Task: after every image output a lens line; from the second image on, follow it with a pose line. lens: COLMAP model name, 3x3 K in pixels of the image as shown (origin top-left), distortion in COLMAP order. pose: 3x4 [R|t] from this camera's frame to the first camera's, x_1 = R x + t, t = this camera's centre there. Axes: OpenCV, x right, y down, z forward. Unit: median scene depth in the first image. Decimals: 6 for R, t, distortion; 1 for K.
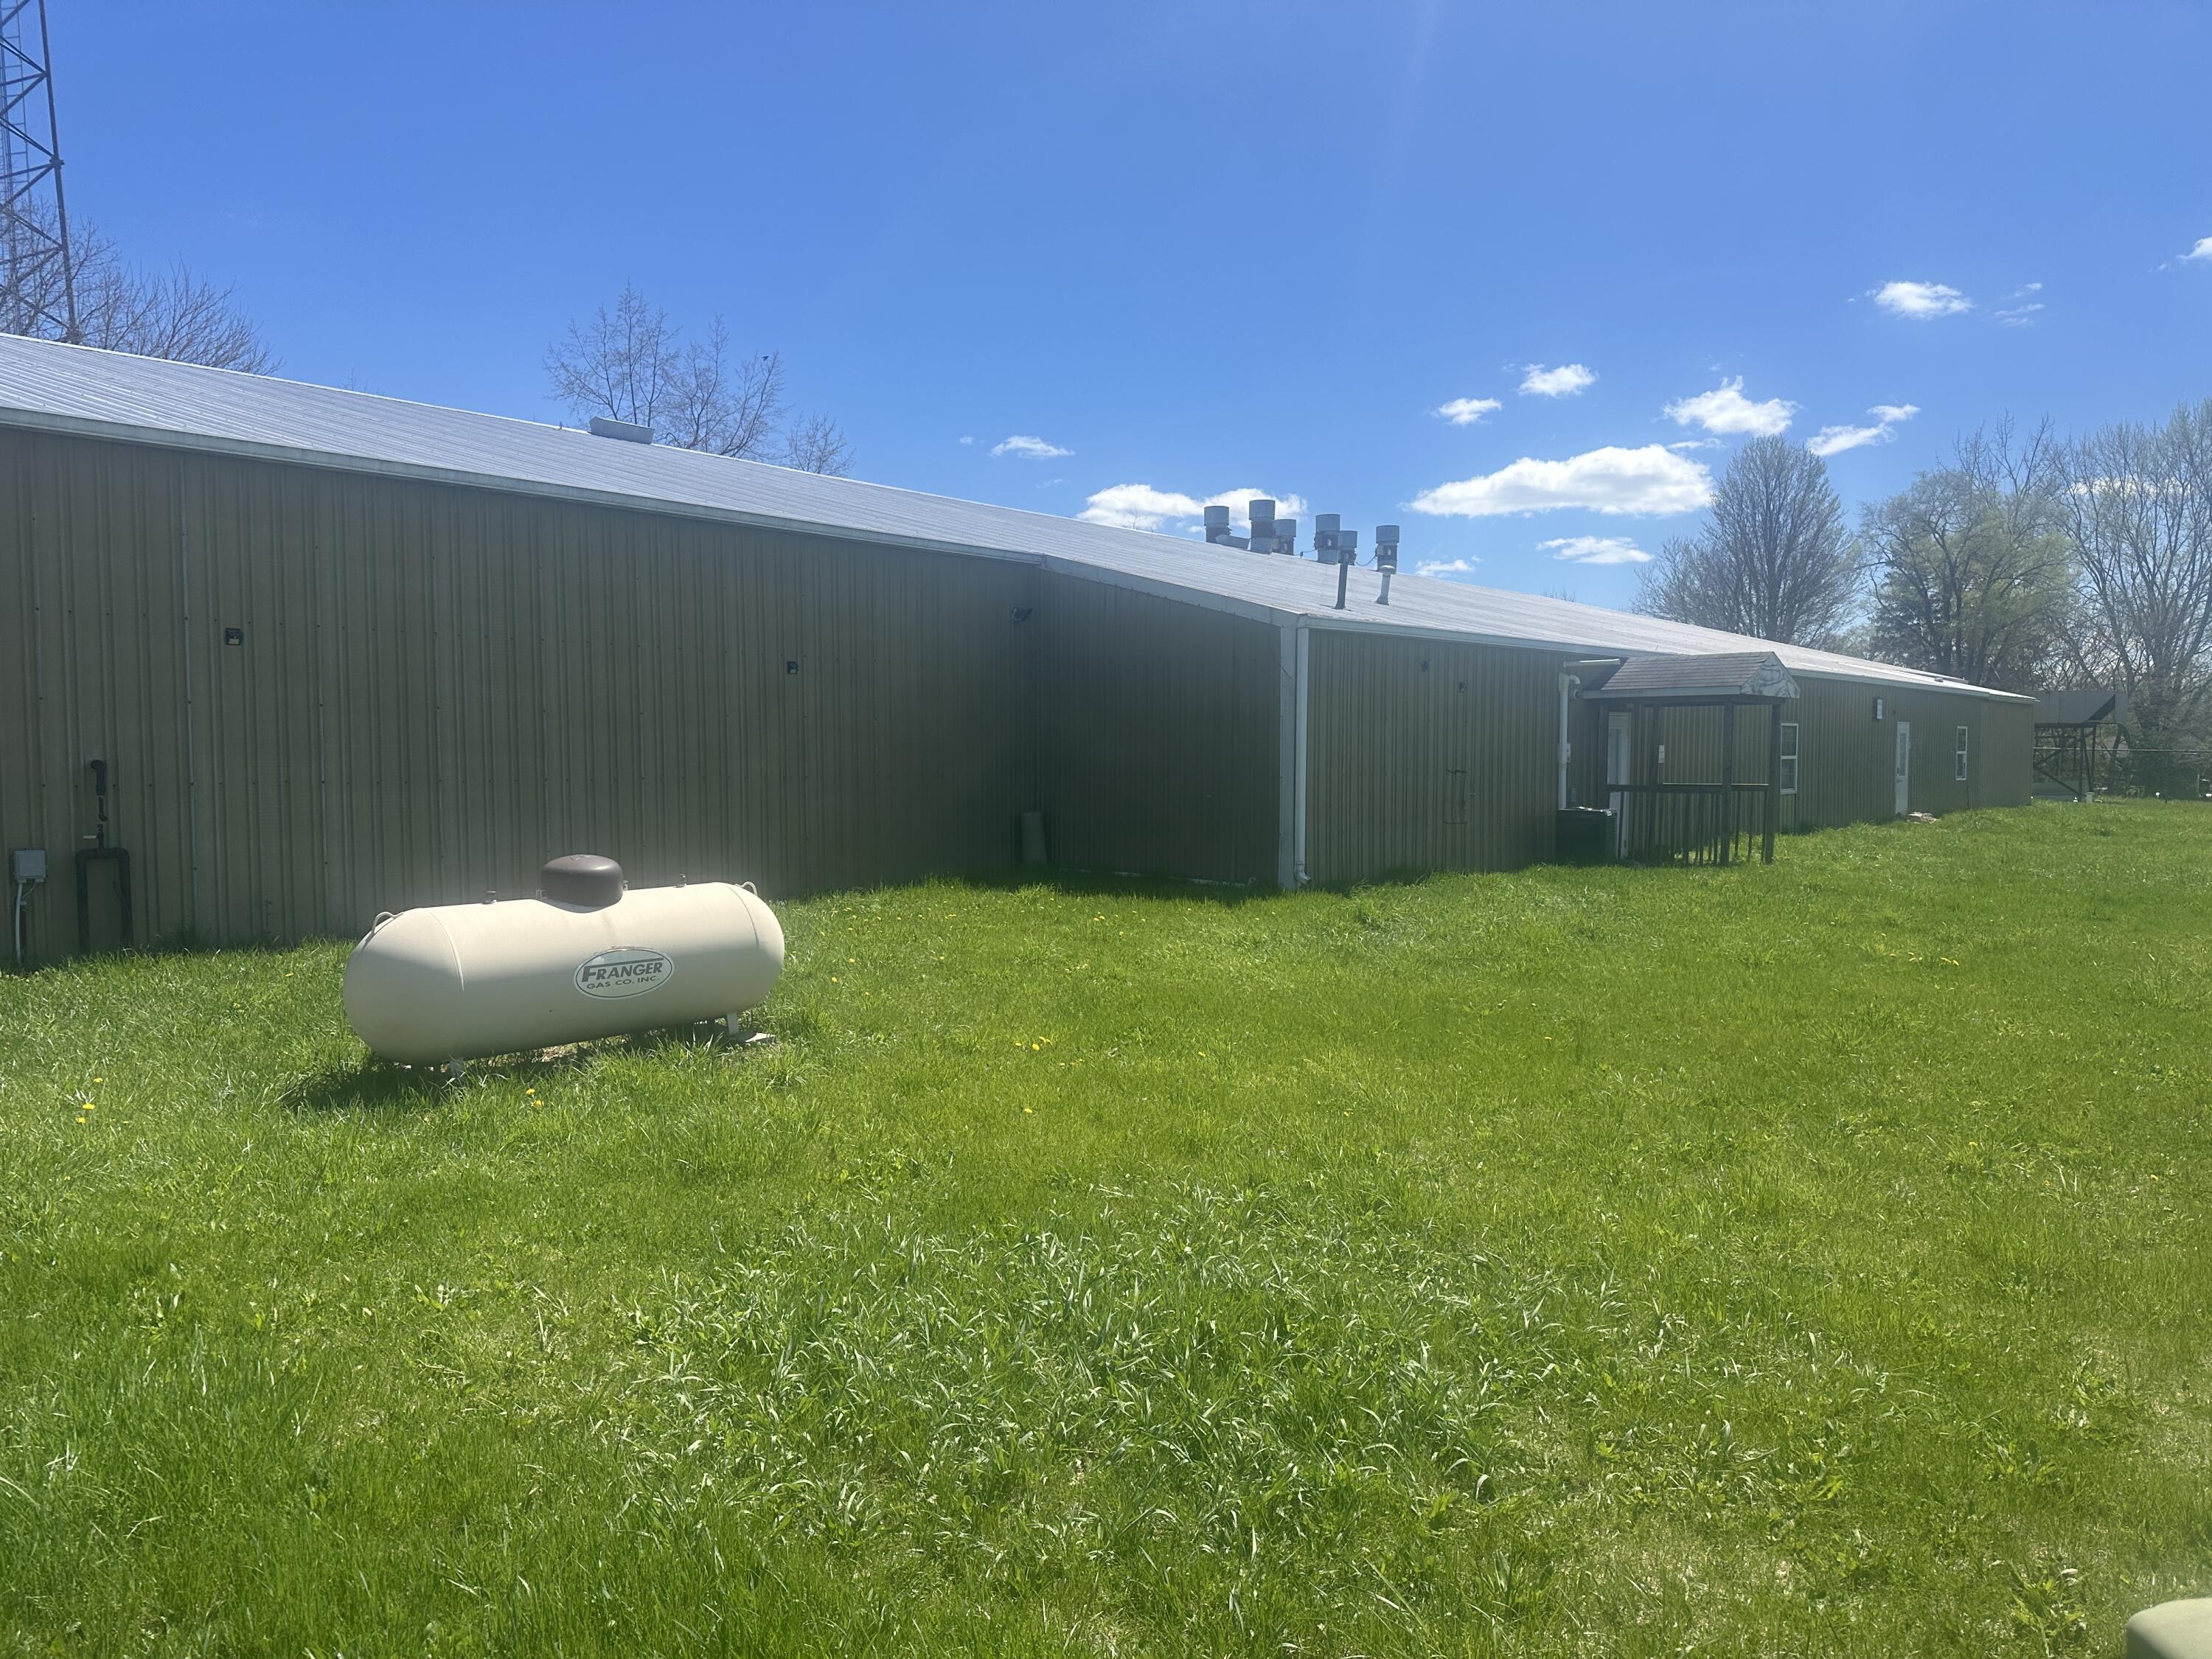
lens RADIAL K [[1550.0, 0, 1105.5], [0, 1550.0, 839.2], [0, 0, 1]] dist [0.083435, -0.102716]
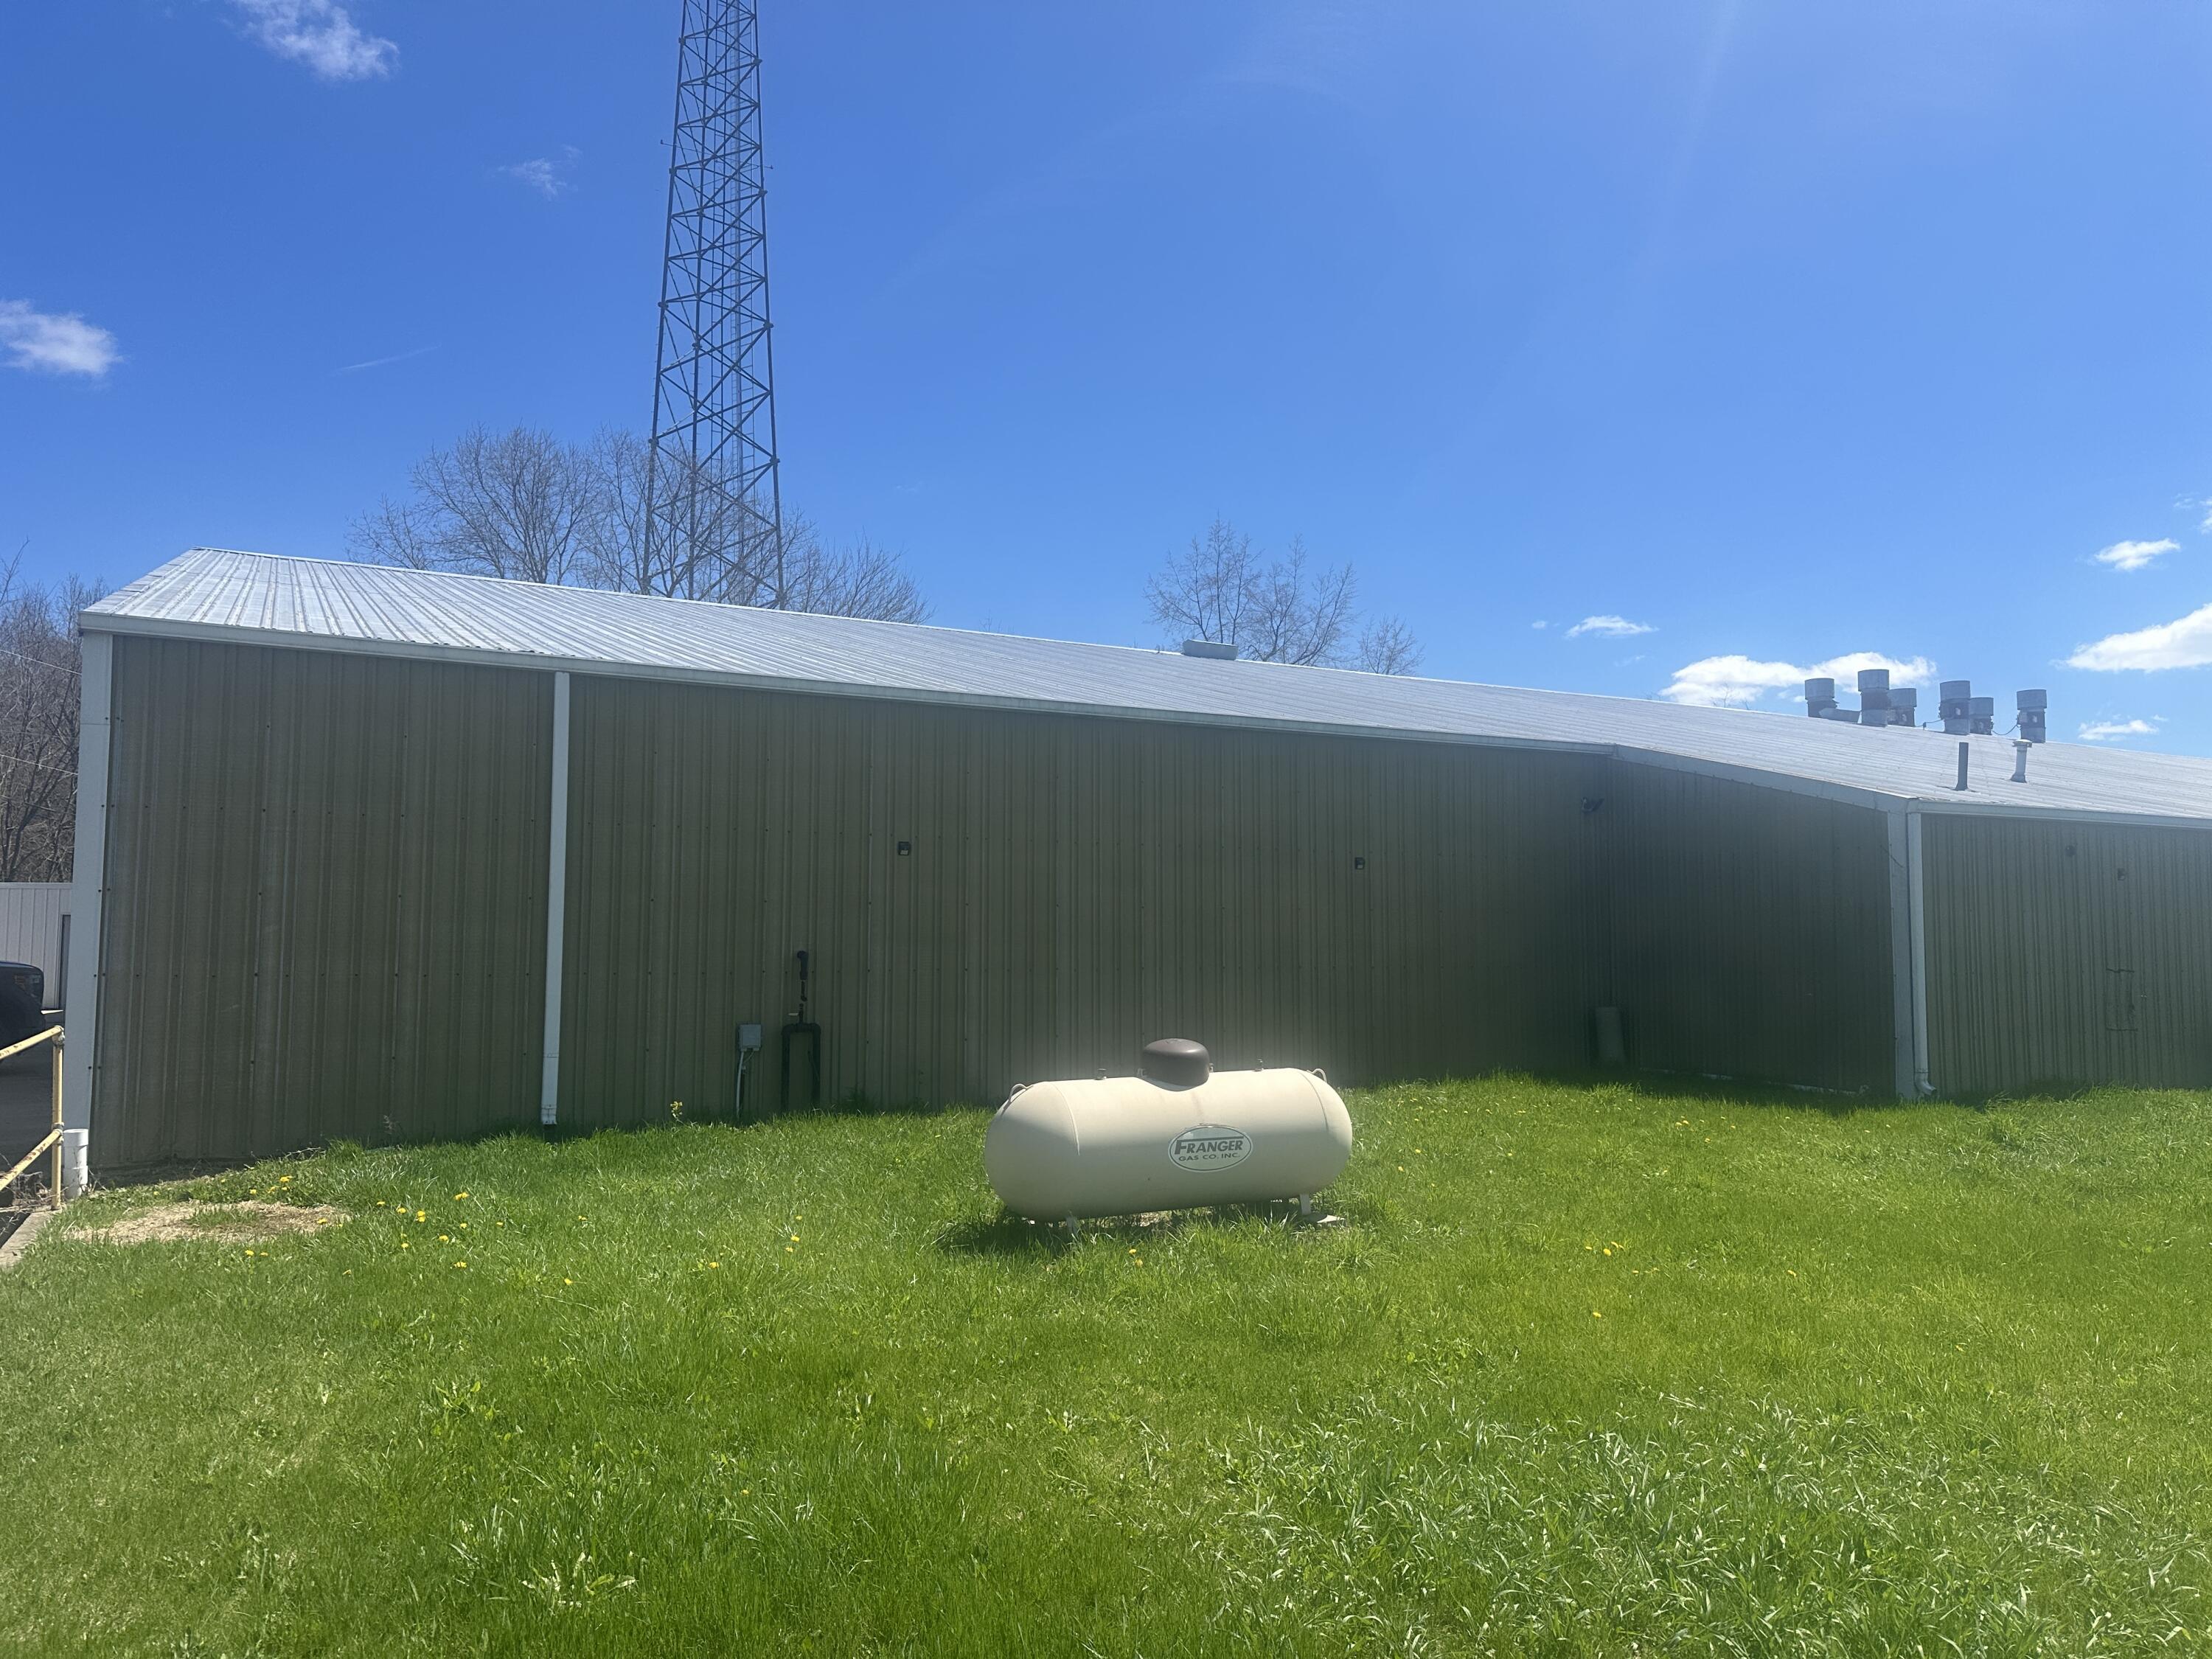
lens RADIAL K [[1550.0, 0, 1106.8], [0, 1550.0, 811.3], [0, 0, 1]] dist [0.083435, -0.102716]
pose [[0.935552, -0.025930, -0.352235, 0.015369], [-0.022891, 0.990753, -0.133735, -0.002039], [0.352445, 0.133179, 0.926308, -0.069856]]
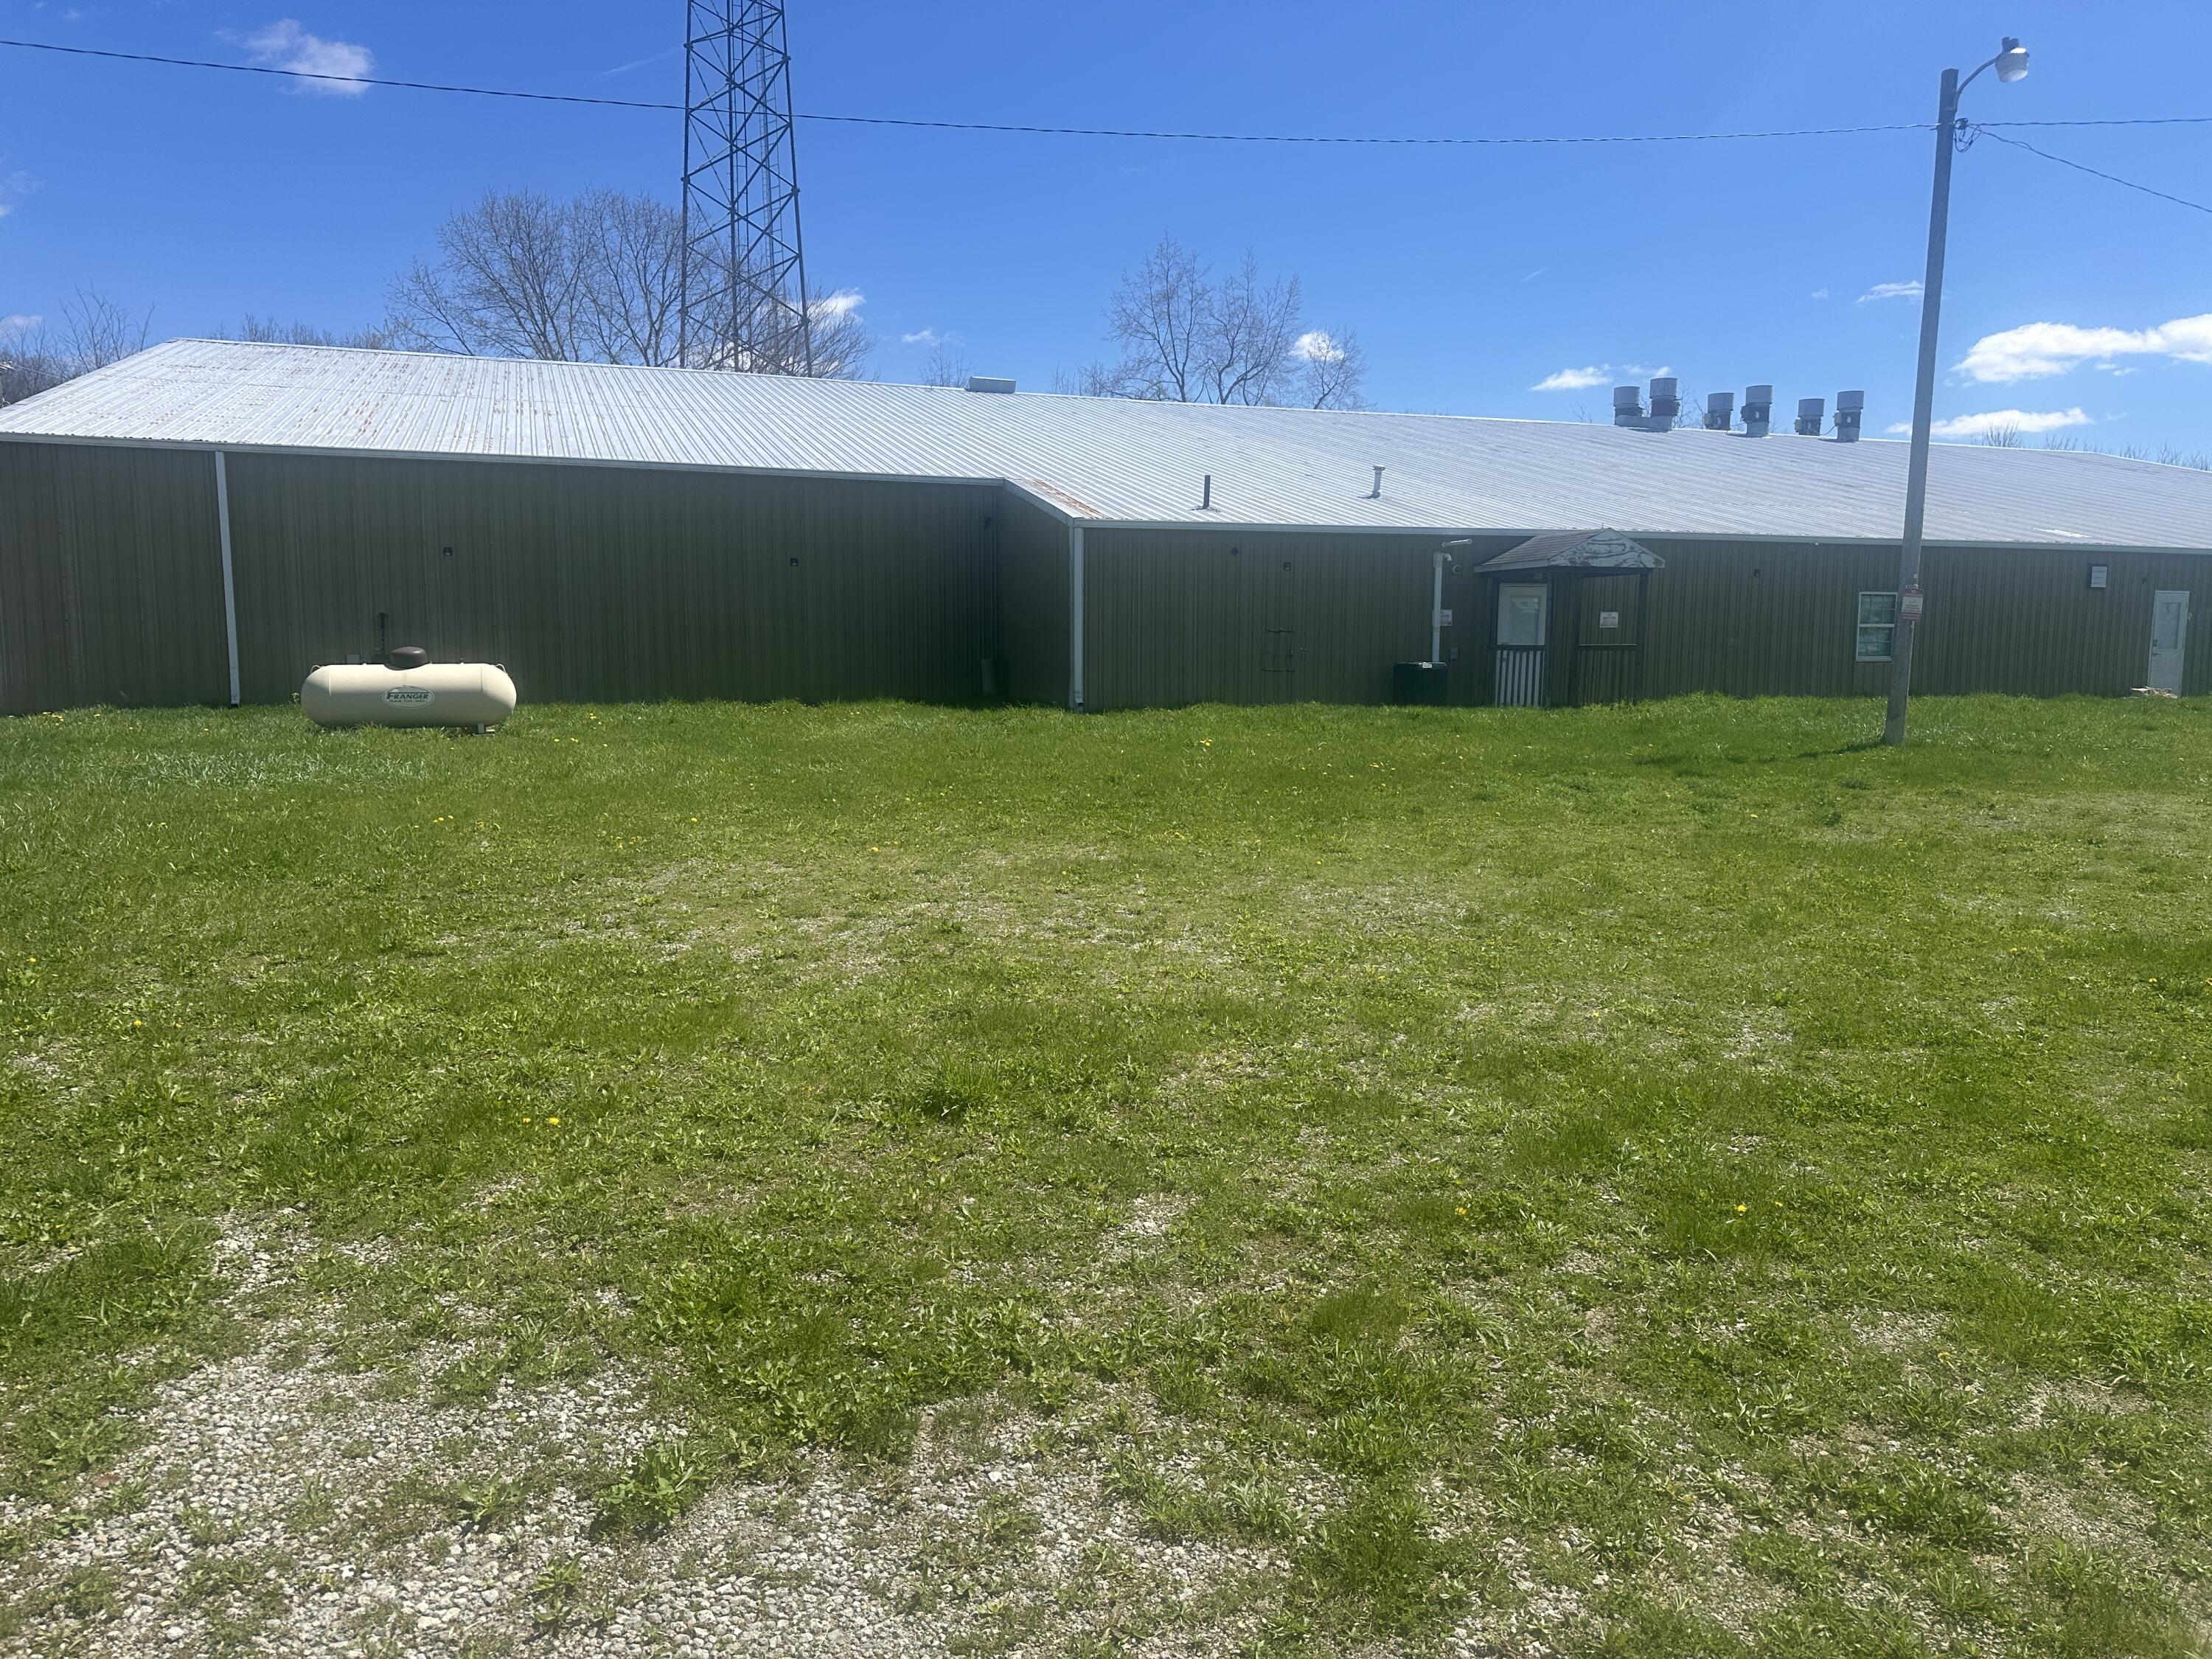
lens RADIAL K [[1550.0, 0, 1094.6], [0, 1550.0, 831.3], [0, 0, 1]] dist [0.083435, -0.102716]
pose [[0.869622, 0.063555, -0.489611, 1.648413], [-0.032419, 0.996890, 0.071823, 0.080283], [0.492653, -0.046586, 0.868978, -0.504456]]
